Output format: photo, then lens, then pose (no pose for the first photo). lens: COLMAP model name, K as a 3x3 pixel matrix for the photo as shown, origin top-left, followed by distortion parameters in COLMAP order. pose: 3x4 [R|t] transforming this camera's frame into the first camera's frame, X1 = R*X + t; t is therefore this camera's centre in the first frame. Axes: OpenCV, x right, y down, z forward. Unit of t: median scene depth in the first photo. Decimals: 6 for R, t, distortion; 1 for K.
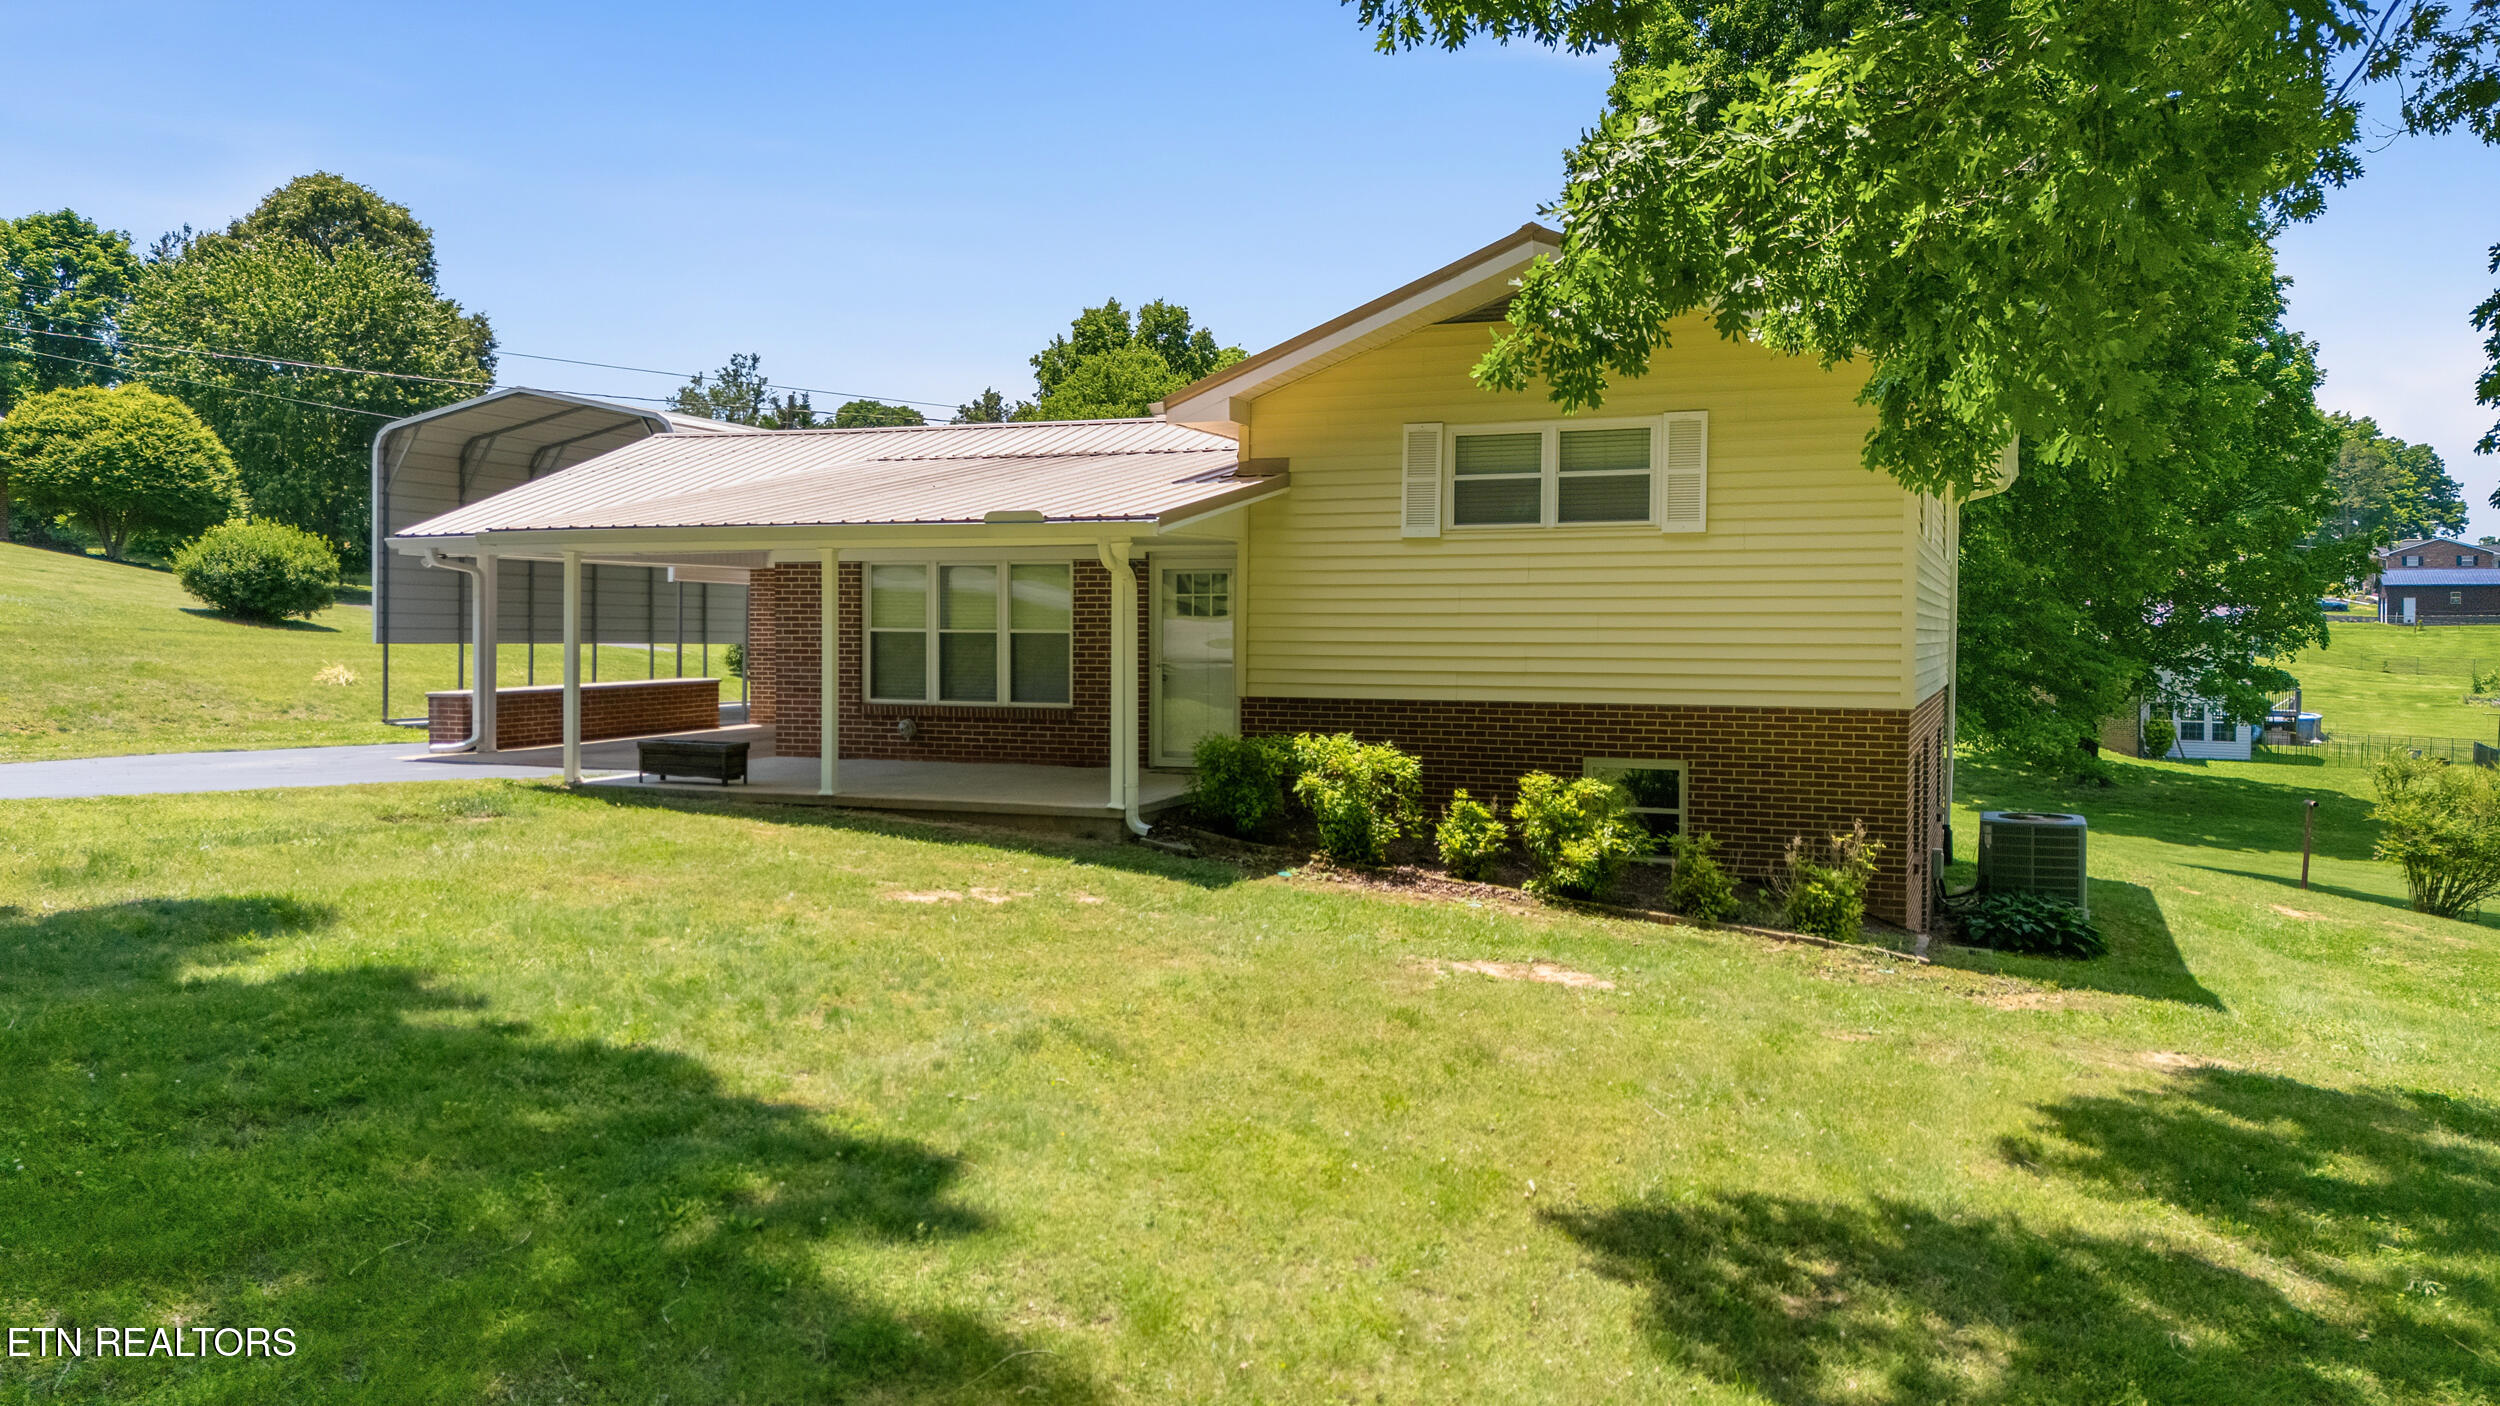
lens RADIAL K [[1829.8, 0, 1277.7], [0, 1829.8, 631.7], [0, 0, 1]] dist [0.063208, 0.000654]
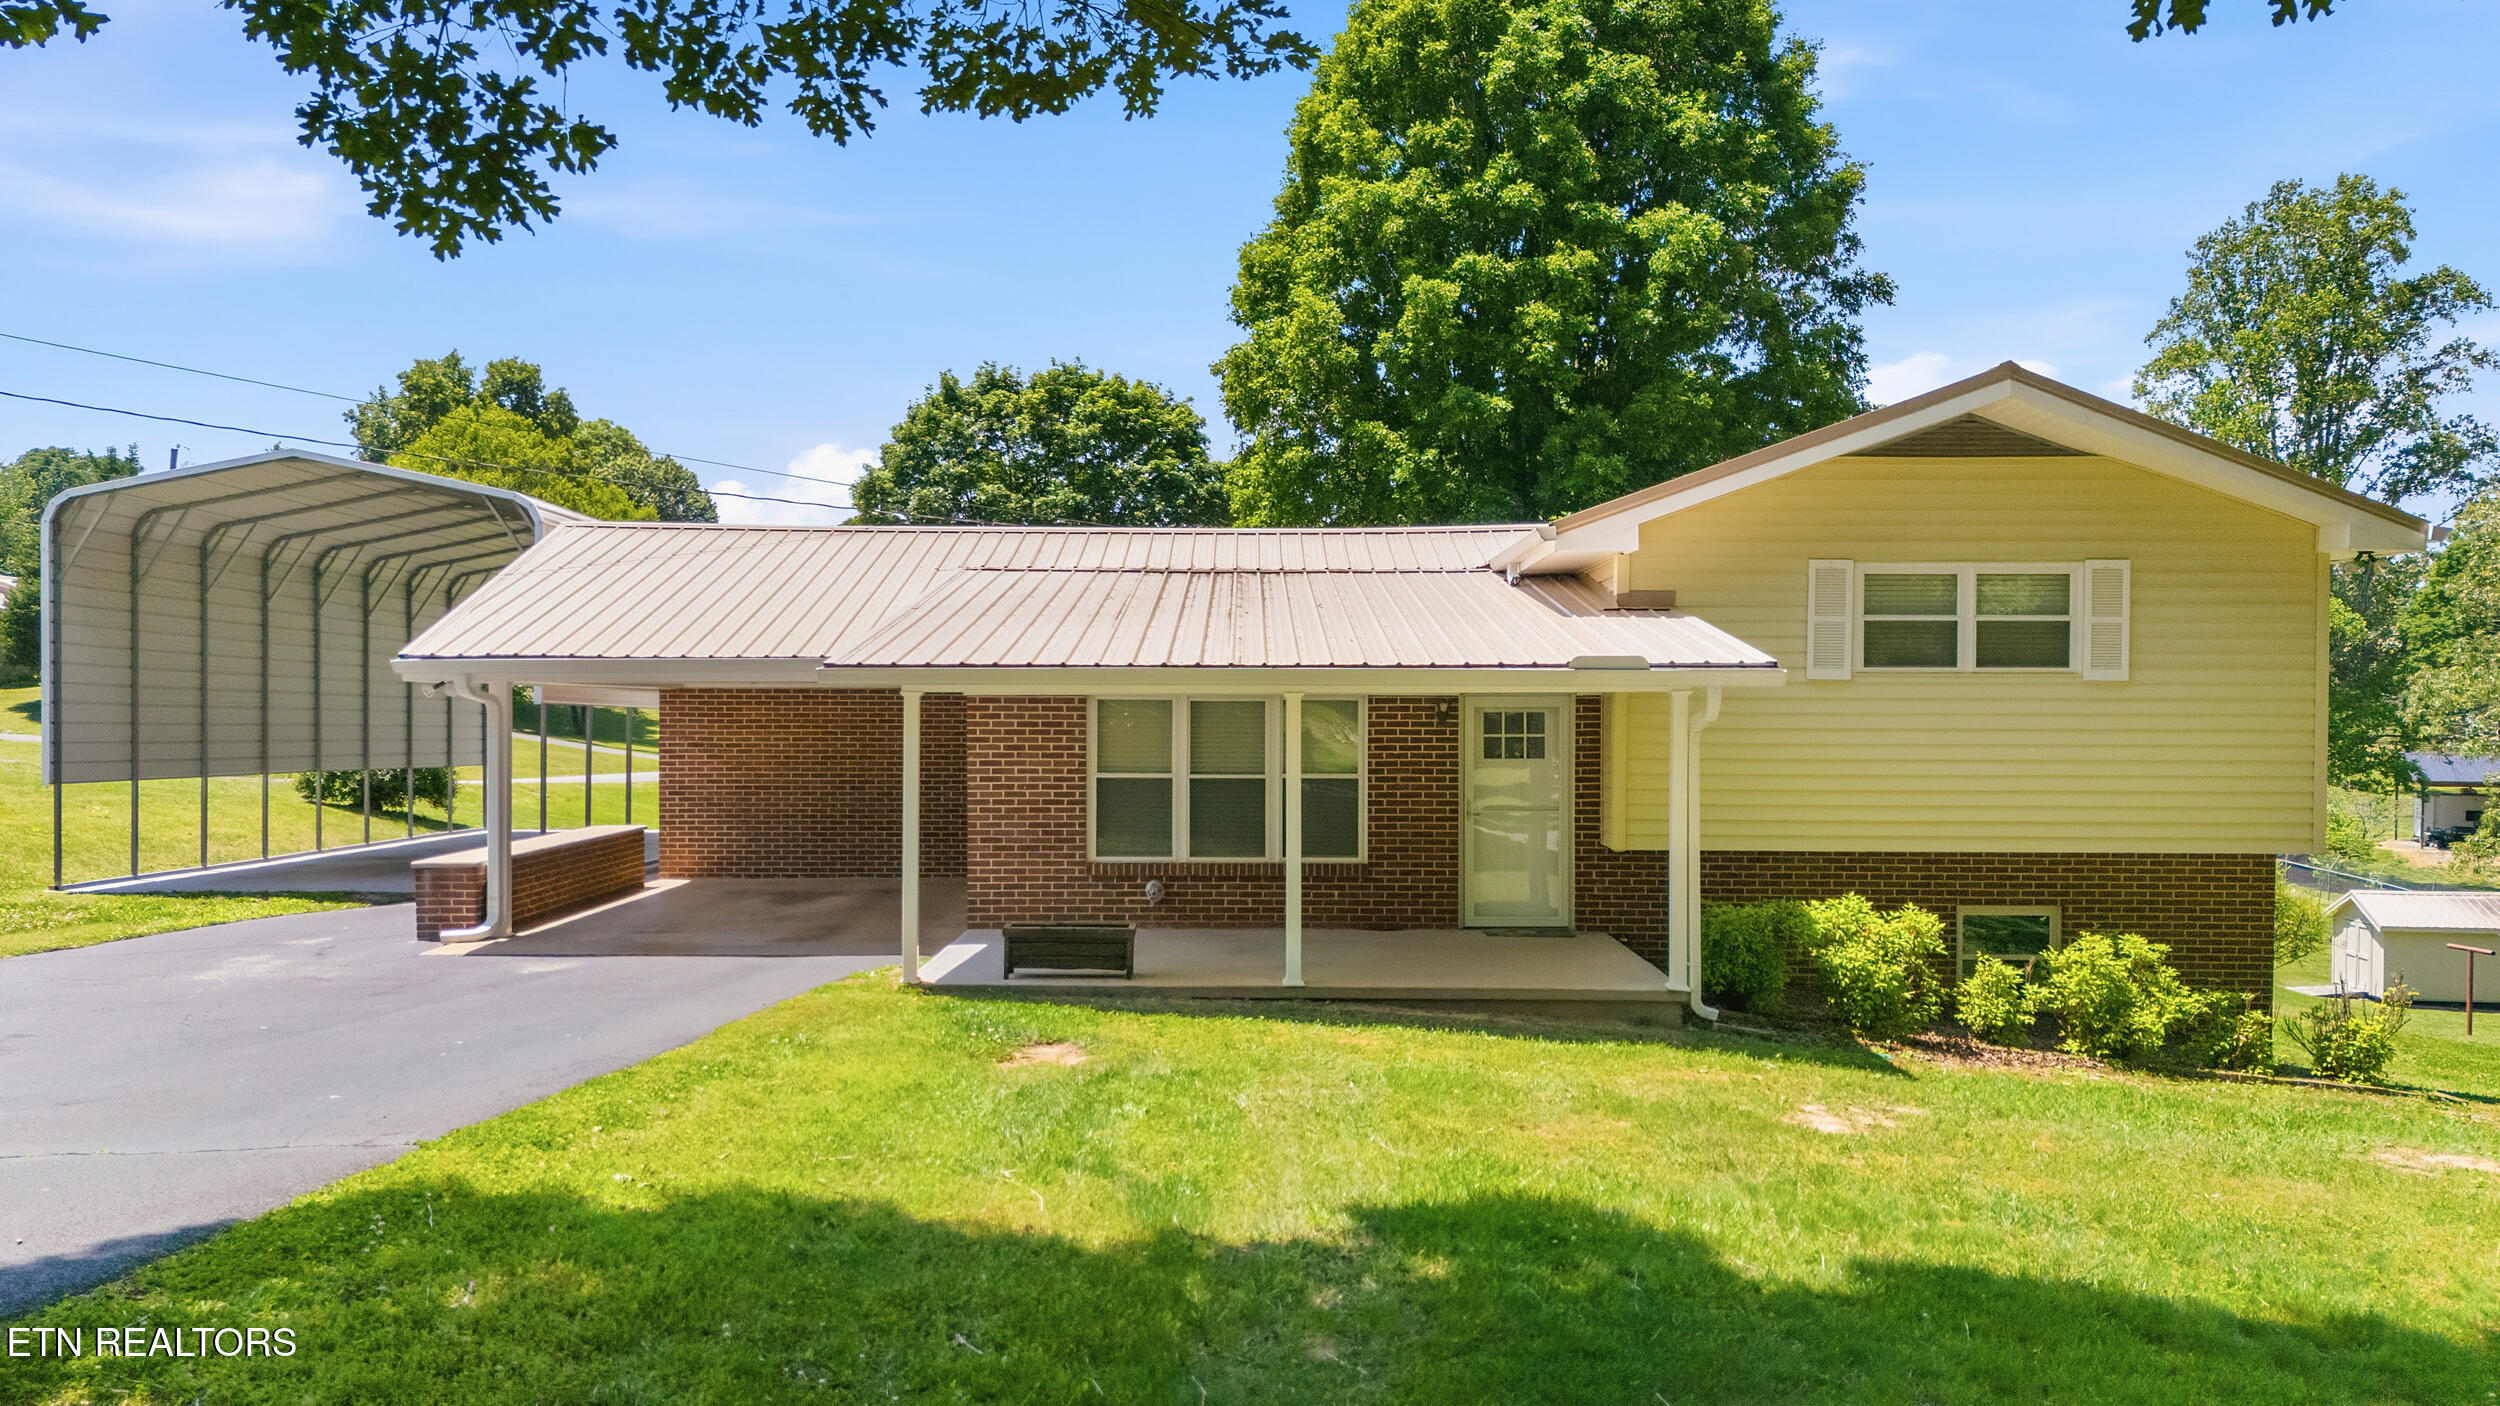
lens RADIAL K [[1850.4, 0, 1250.0], [0, 1850.4, 703.0], [0, 0, 1]] dist [0.094353, -0.114993]
pose [[0.930666, 0.000965, 0.365870, -0.534243], [0.002460, 0.999957, -0.008897, -0.030624], [-0.365863, 0.009180, 0.930624, 0.202556]]
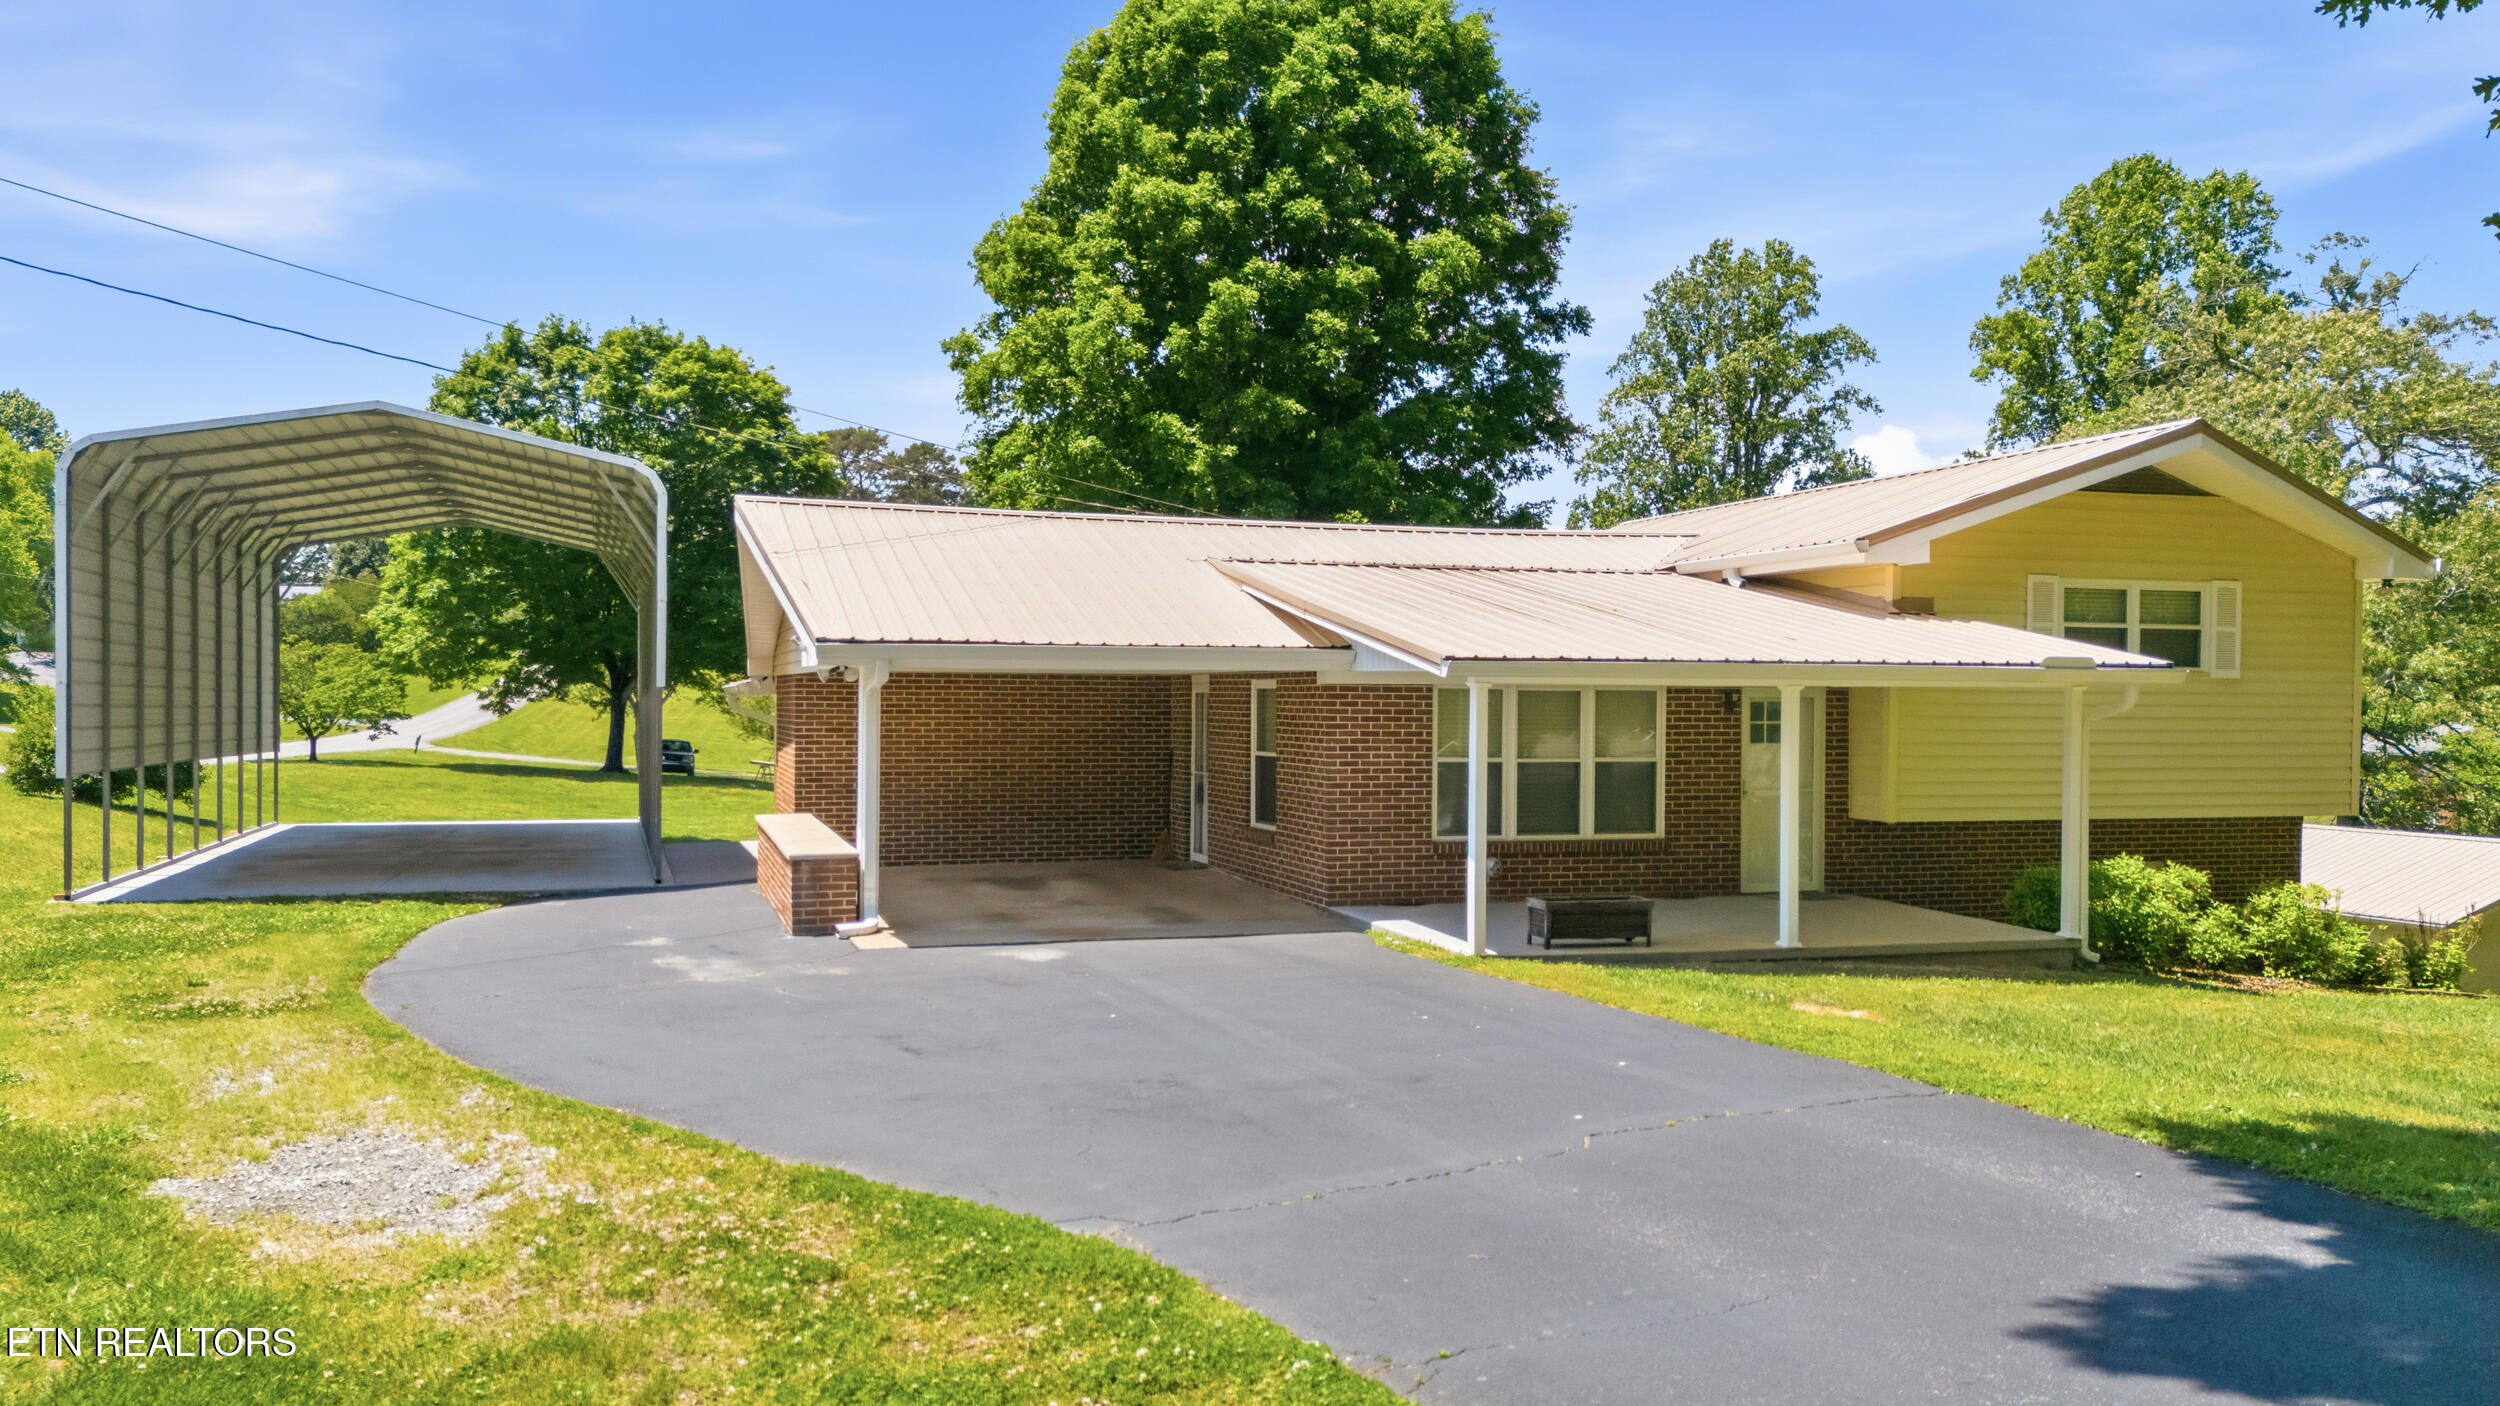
lens RADIAL K [[1834.0, 0, 1251.9], [0, 1834.0, 685.2], [0, 0, 1]] dist [0.098298, -0.115939]
pose [[0.764046, 0.006070, 0.645133, -0.995290], [-0.001800, 0.999972, -0.007277, -0.035426], [-0.645159, 0.004399, 0.764036, 0.421886]]
